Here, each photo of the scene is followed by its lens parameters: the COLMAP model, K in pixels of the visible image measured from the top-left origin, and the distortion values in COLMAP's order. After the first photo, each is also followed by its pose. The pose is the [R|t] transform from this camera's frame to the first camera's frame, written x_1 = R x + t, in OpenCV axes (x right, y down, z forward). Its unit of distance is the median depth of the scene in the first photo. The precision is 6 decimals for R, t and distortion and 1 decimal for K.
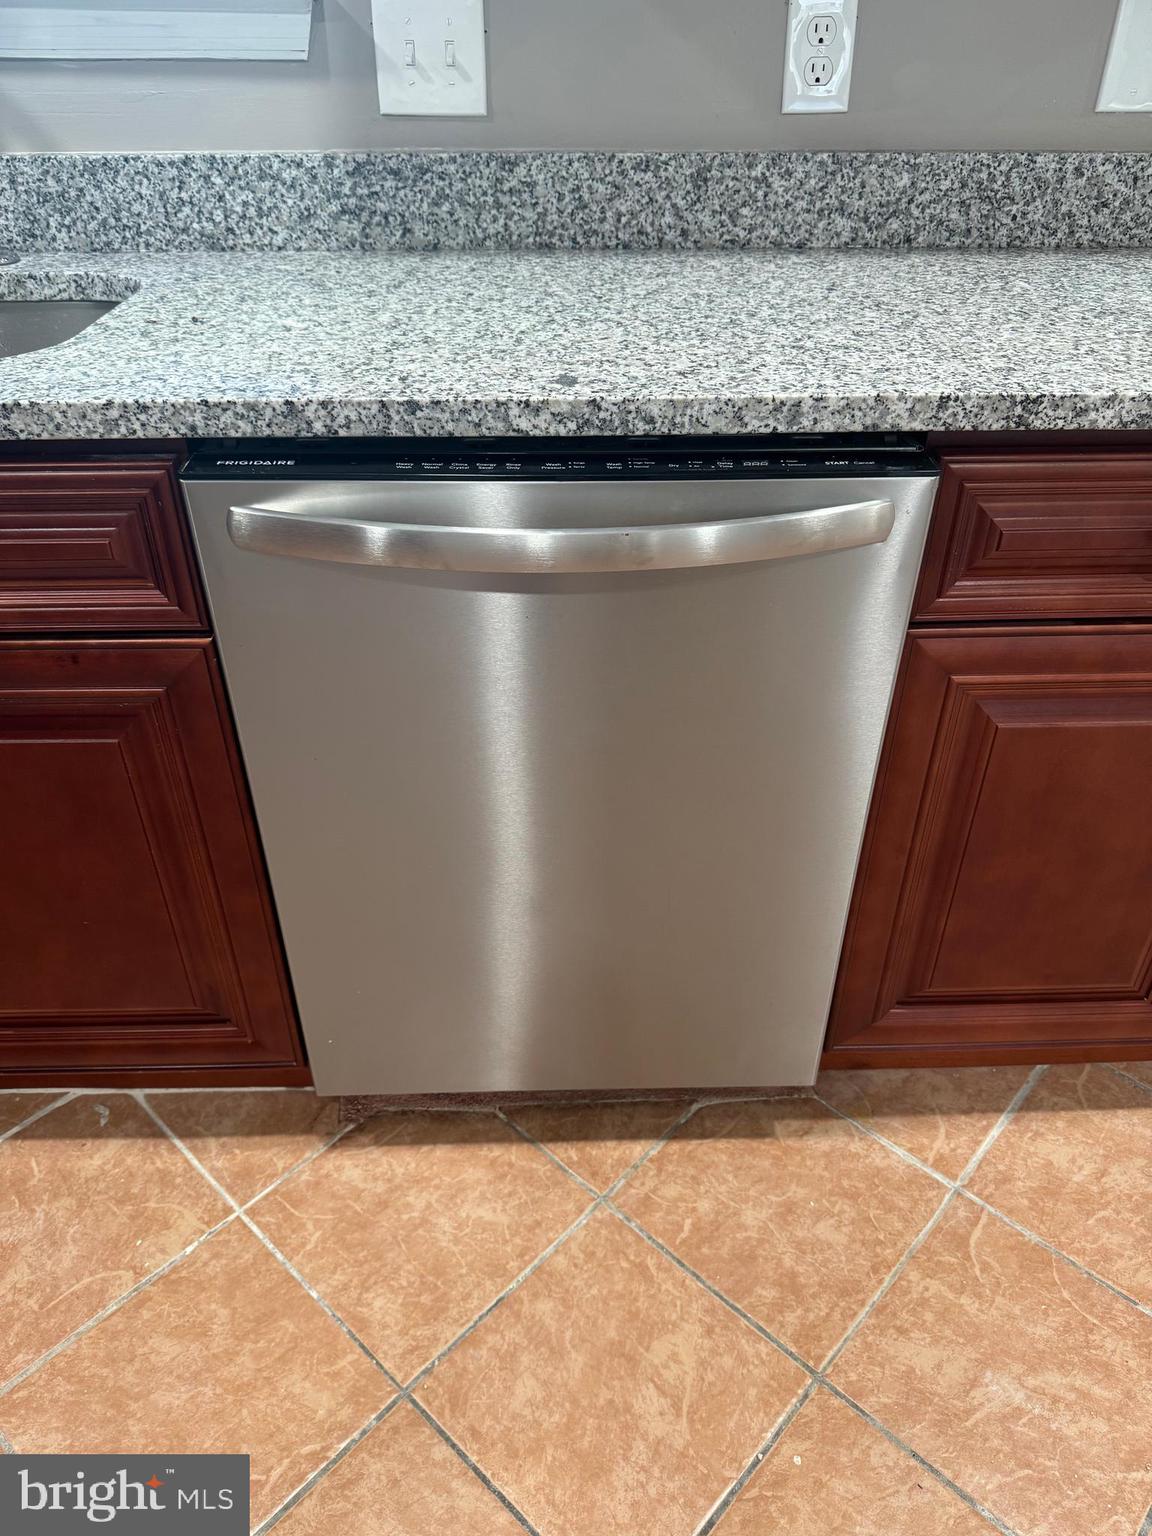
lens RADIAL K [[1088.3, 0, 579.6], [0, 1088.3, 763.6], [0, 0, 1]] dist [0.011017, -0.015436]
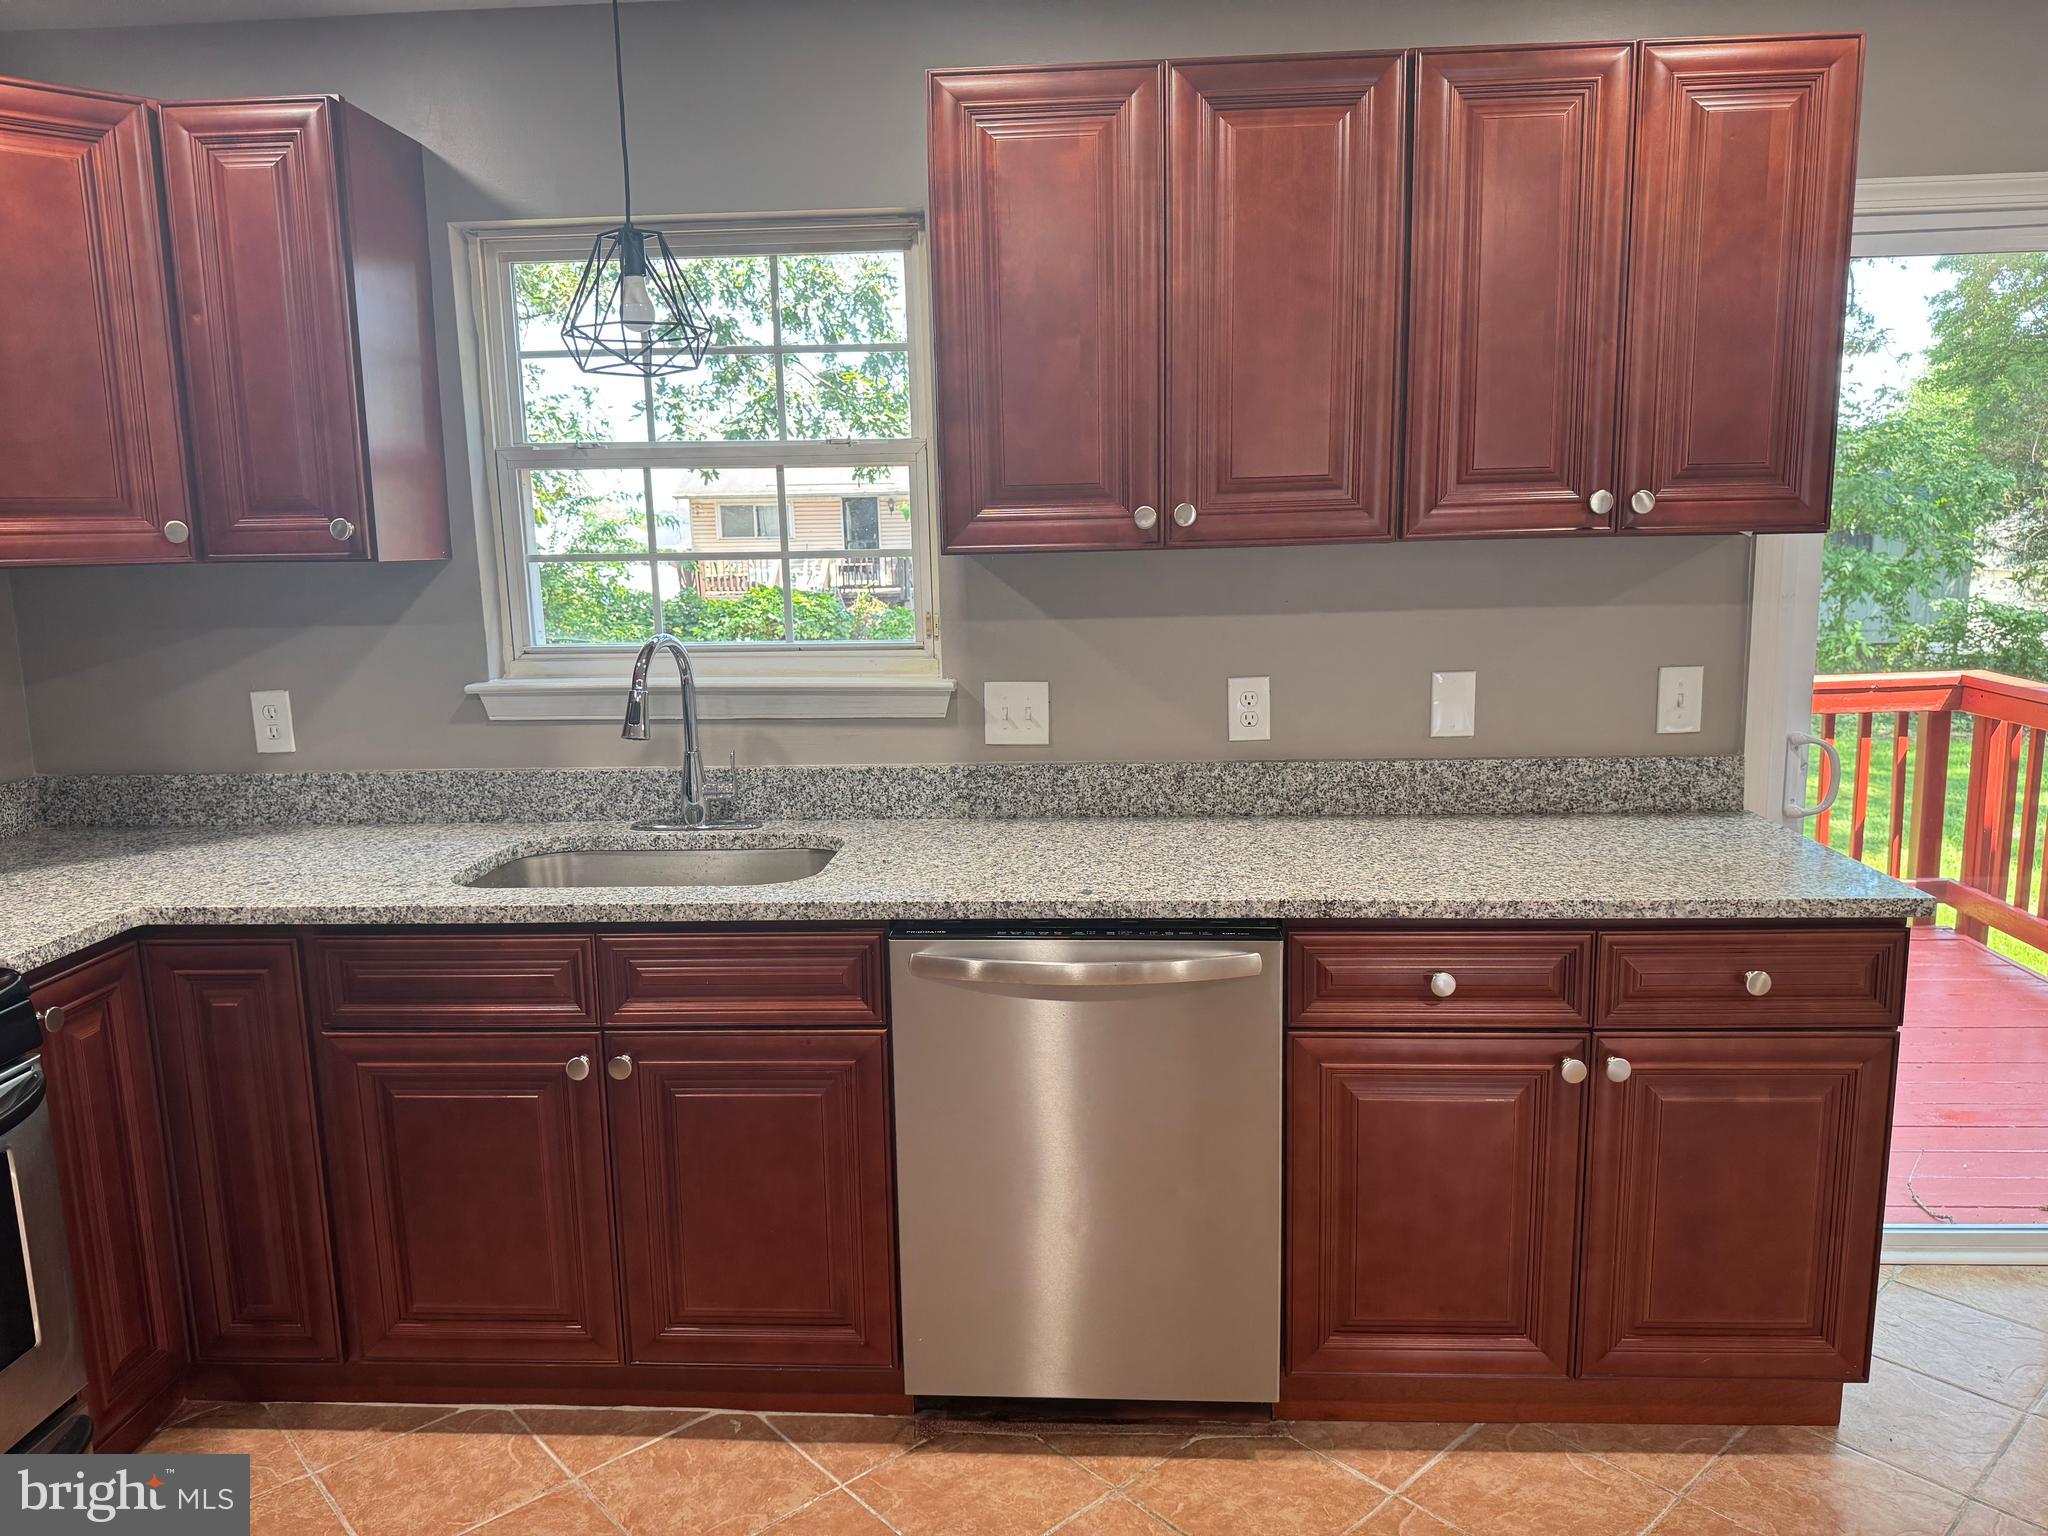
lens RADIAL K [[1451.1, 0, 1023.9], [0, 1451.1, 764.4], [0, 0, 1]] dist [0.011017, -0.015436]
pose [[0.995893, -0.005867, -0.090344, 0.074919], [-0.032946, 0.905992, -0.422010, 0.360661], [0.084326, 0.423253, 0.902079, -0.966544]]
